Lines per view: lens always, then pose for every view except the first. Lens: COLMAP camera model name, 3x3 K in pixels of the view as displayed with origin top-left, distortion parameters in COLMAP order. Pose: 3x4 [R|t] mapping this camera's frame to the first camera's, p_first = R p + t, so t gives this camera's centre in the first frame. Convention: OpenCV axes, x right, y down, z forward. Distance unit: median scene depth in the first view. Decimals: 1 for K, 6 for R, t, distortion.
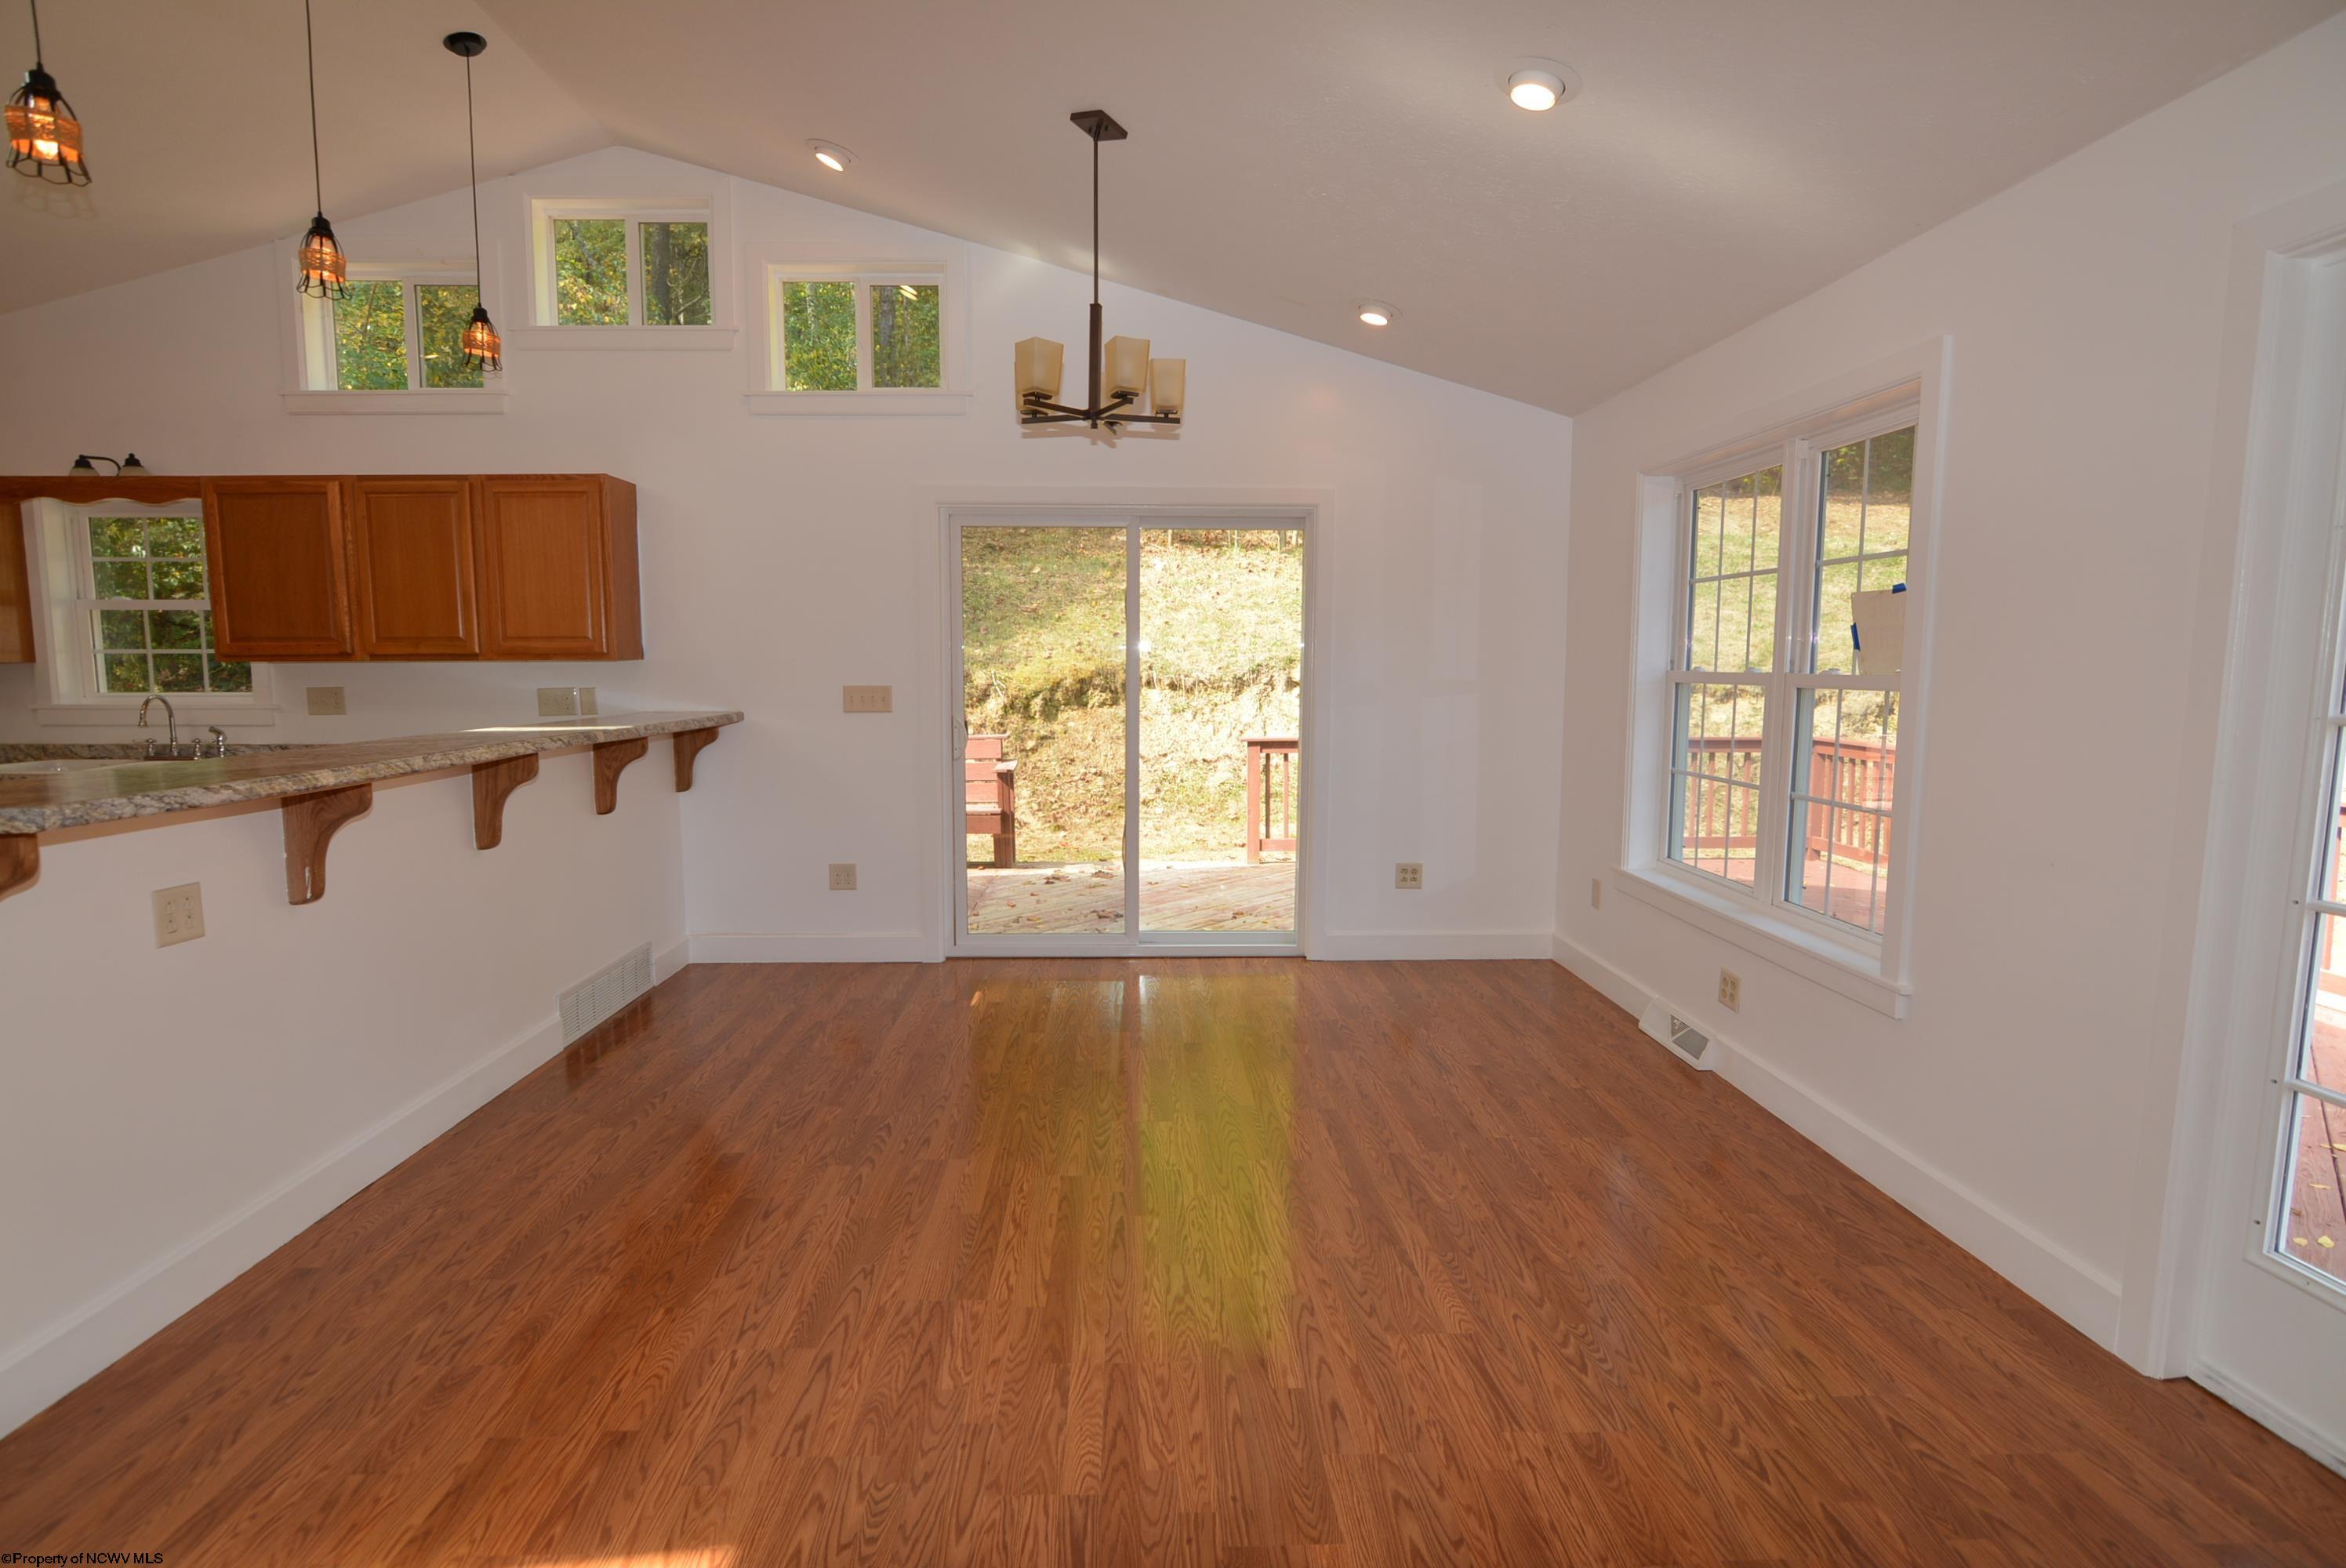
lens RADIAL K [[1153.4, 0, 1160.6], [0, 1153.4, 791.4], [0, 0, 1]] dist [-0.034224, 0.012722]
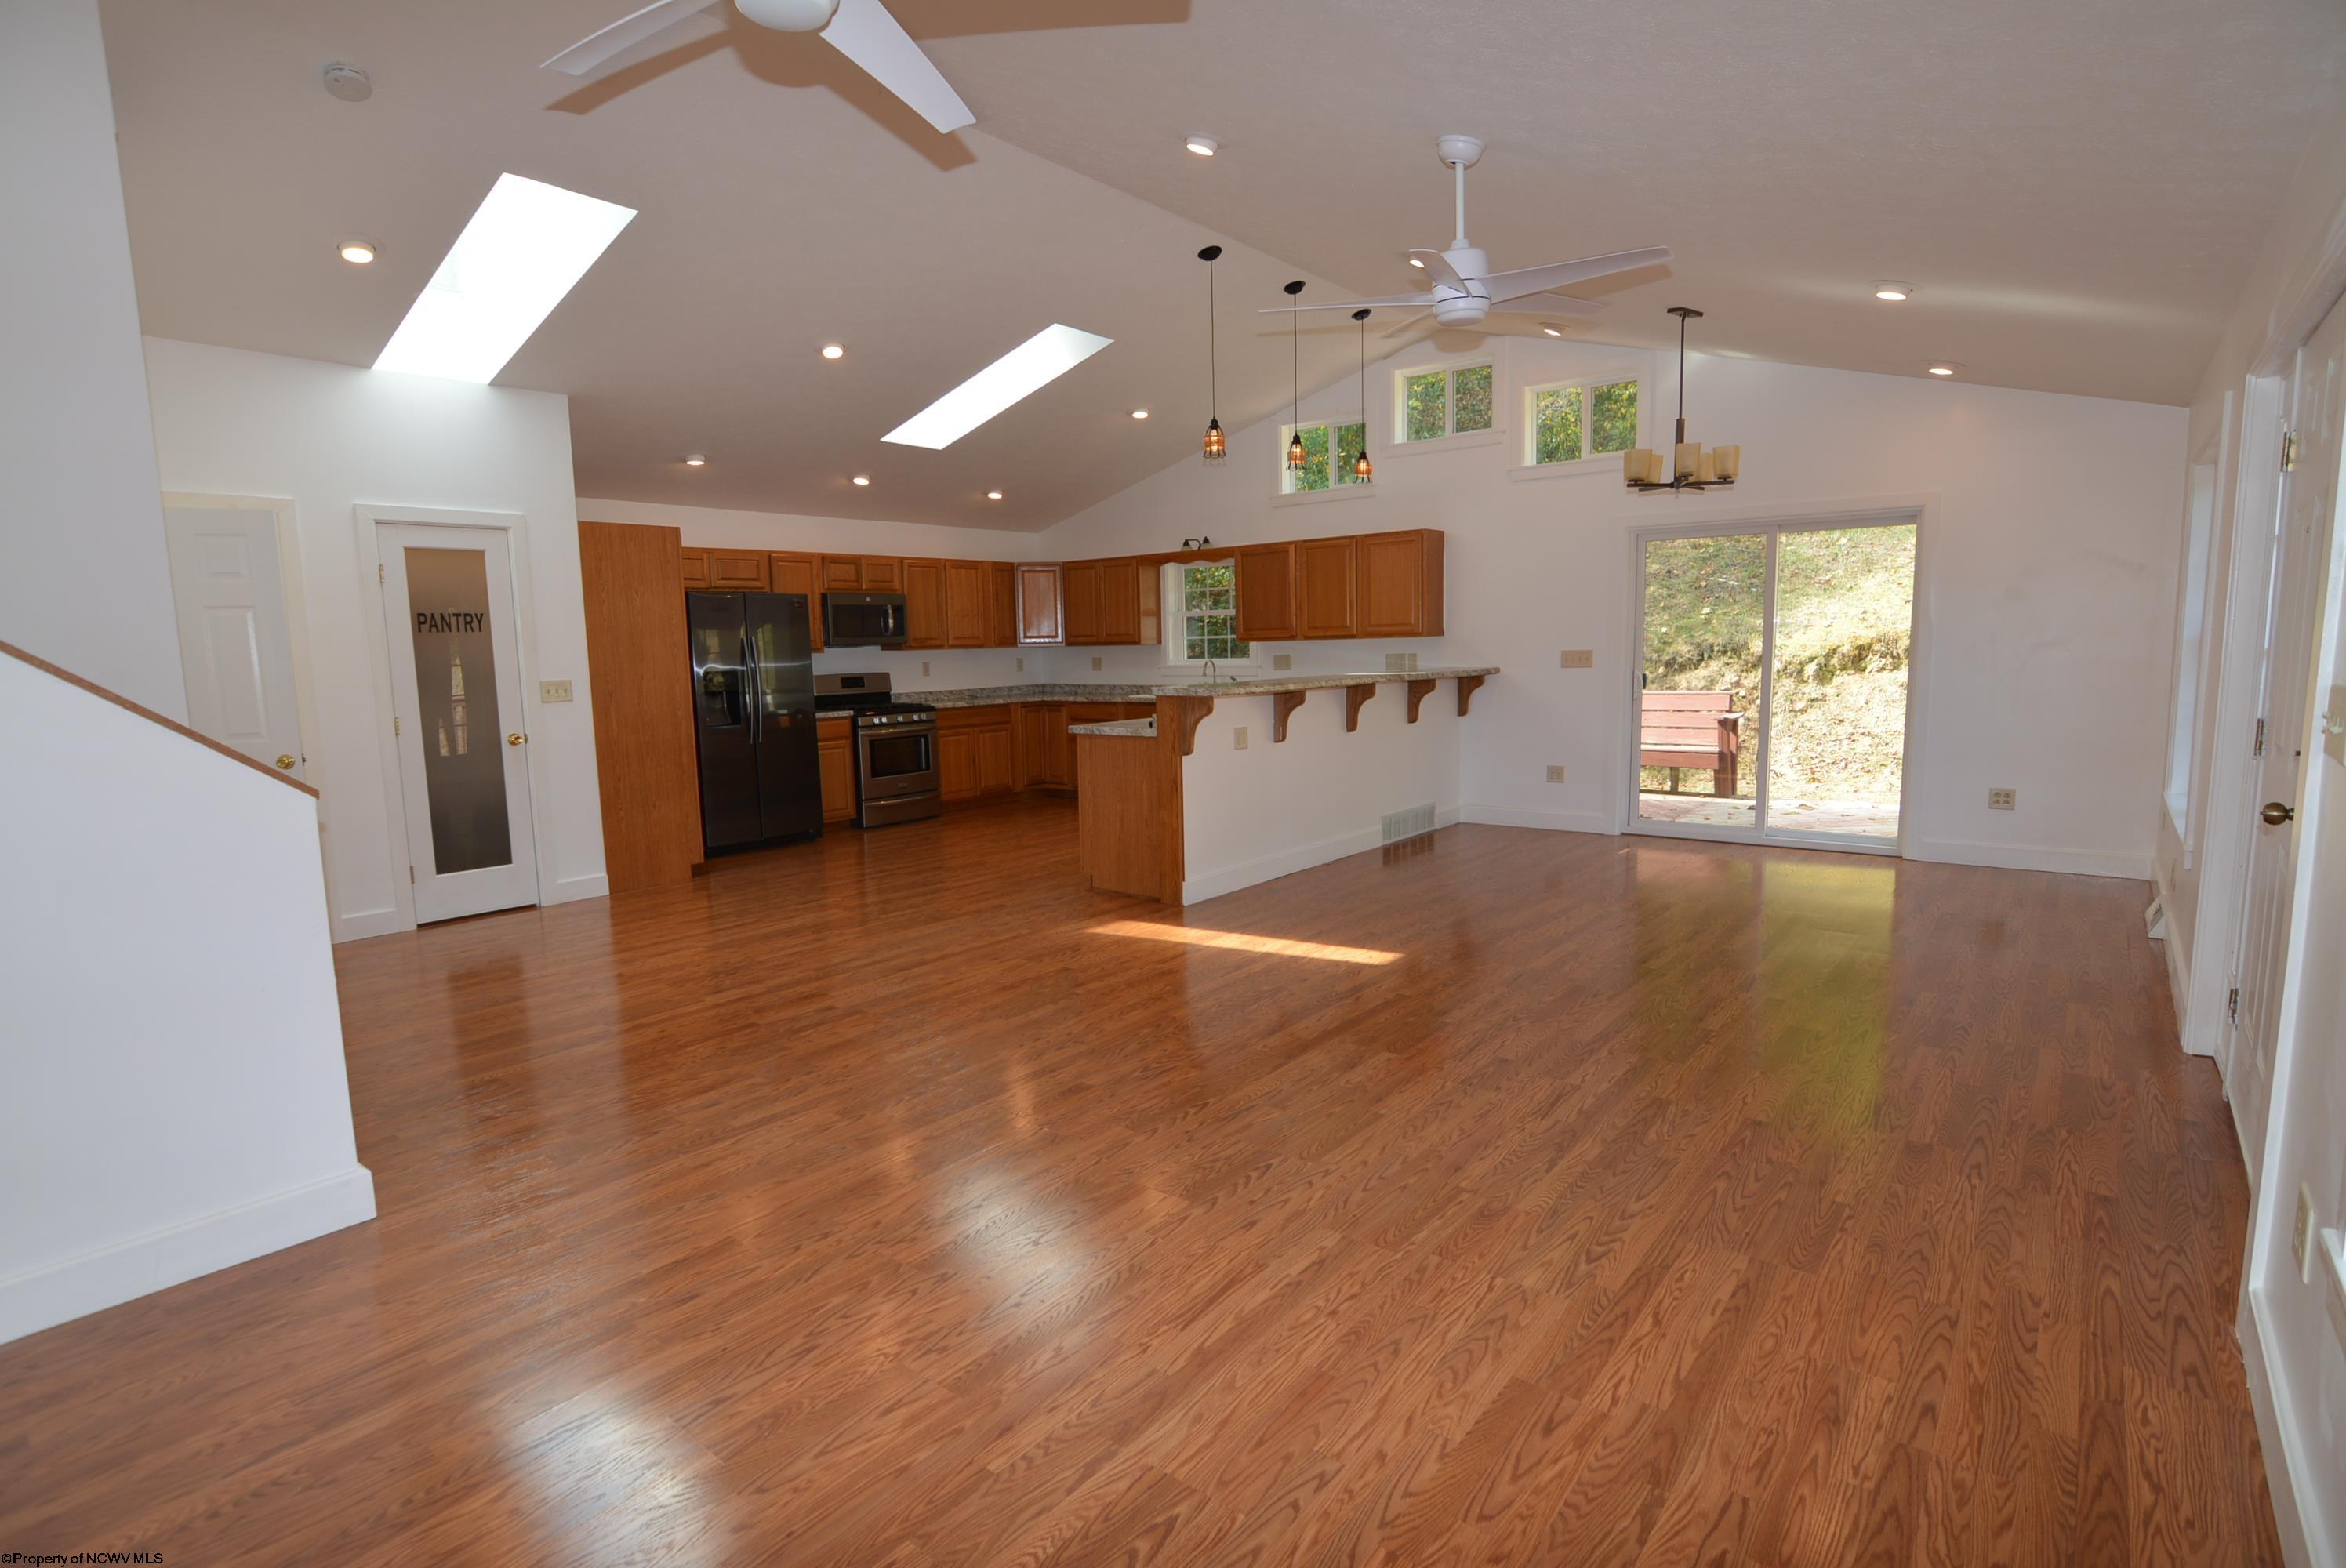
lens RADIAL K [[1148.8, 0, 1165.9], [0, 1148.8, 792.1], [0, 0, 1]] dist [-0.034824, 0.011572]
pose [[0.755022, 0.063086, -0.652658, 0.369787], [-0.047871, 0.998008, 0.041089, 0.066509], [0.653950, 0.000221, 0.756538, -0.560067]]
